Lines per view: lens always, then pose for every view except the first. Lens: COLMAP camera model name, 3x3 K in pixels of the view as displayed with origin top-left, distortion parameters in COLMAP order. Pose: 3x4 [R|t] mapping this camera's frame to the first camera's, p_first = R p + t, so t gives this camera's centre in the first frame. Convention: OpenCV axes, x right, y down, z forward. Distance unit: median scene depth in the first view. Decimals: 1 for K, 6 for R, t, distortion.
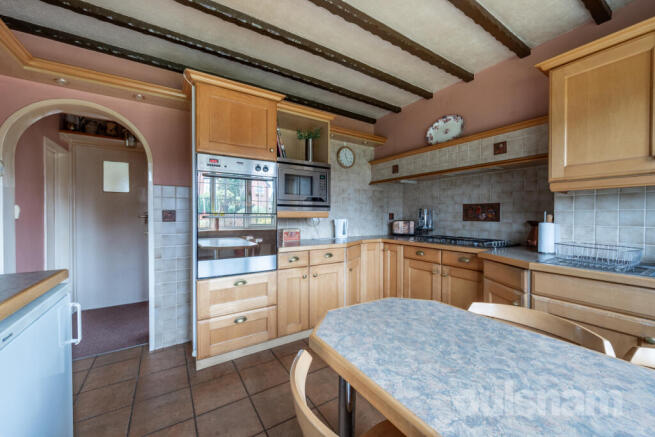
lens RADIAL K [[254.8, 0, 326.0], [0, 254.8, 219.5], [0, 0, 1]] dist [-0.000178, 0.000104]
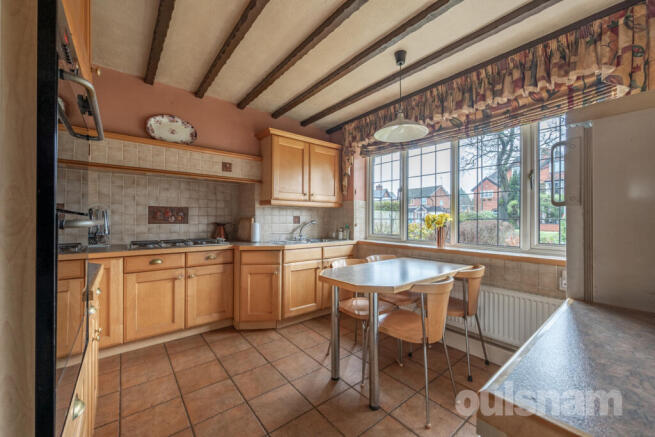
lens RADIAL K [[254.8, 0, 325.1], [0, 254.8, 217.1], [0, 0, 1]] dist [-0.000178, 0.000104]
pose [[-0.112058, 0.005708, 0.993685, -0.531219], [0.010800, 0.999931, -0.004526, -0.008252], [-0.993643, 0.010224, -0.112112, 0.509639]]
